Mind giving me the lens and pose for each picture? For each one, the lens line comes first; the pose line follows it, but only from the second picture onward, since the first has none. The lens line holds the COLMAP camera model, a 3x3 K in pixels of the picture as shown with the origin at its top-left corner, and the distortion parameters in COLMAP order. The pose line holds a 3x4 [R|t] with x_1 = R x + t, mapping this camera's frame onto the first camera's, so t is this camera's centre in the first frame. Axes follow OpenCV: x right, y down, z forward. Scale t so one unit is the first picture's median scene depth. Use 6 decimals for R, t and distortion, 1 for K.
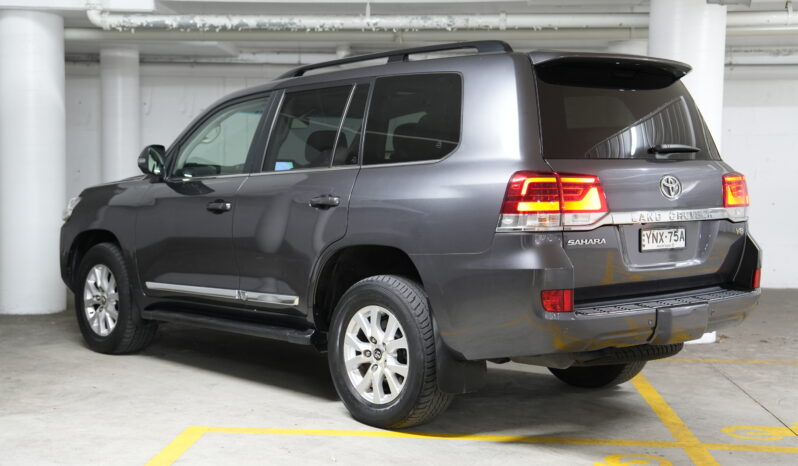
lens RADIAL K [[1089.3, 0, 397.1], [0, 1089.3, 224.3], [0, 0, 1]] dist [0.170575, 0.000000]
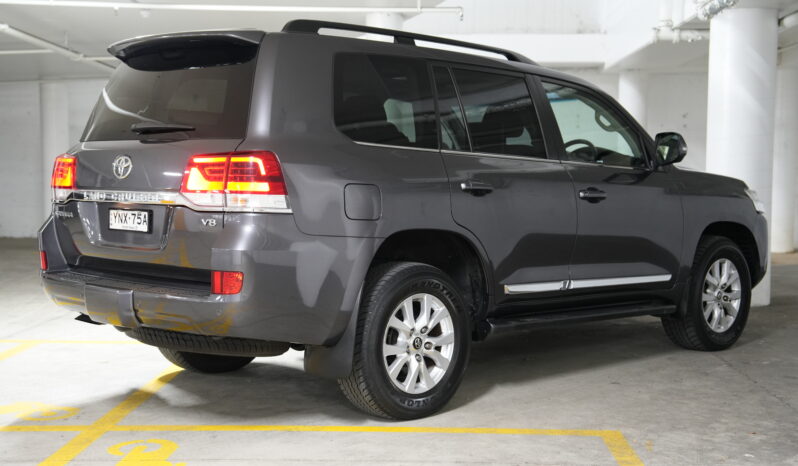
lens RADIAL K [[1081.1, 0, 401.0], [0, 1081.1, 237.0], [0, 0, 1]] dist [0.212989, 0.000000]
pose [[0.024565, 0.058093, -0.998009, 1.313679], [-0.055094, 0.996872, 0.056670, -0.043576], [0.998179, 0.053592, 0.027689, 1.303325]]
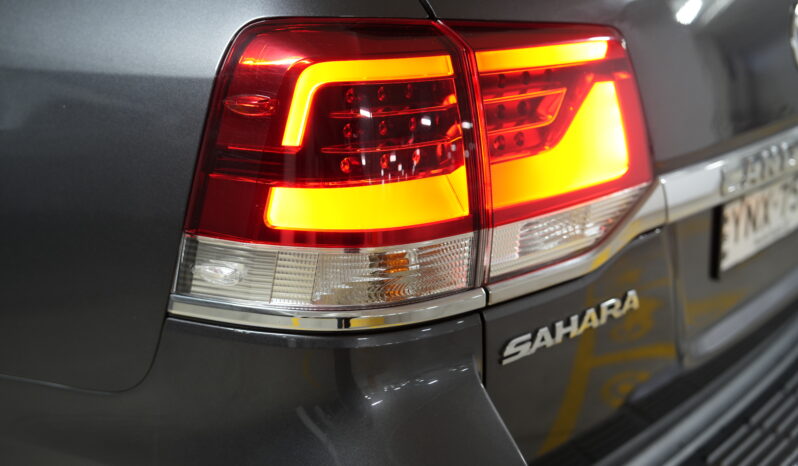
lens RADIAL K [[1081.1, 0, 400.4], [0, 1081.1, 232.7], [0, 0, 1]] dist [0.212989, 0.000000]
pose [[0.982491, -0.056416, 0.177565, 0.095971], [0.015732, 0.974770, 0.222657, -0.053600], [-0.185647, -0.215965, 0.958590, 0.780287]]
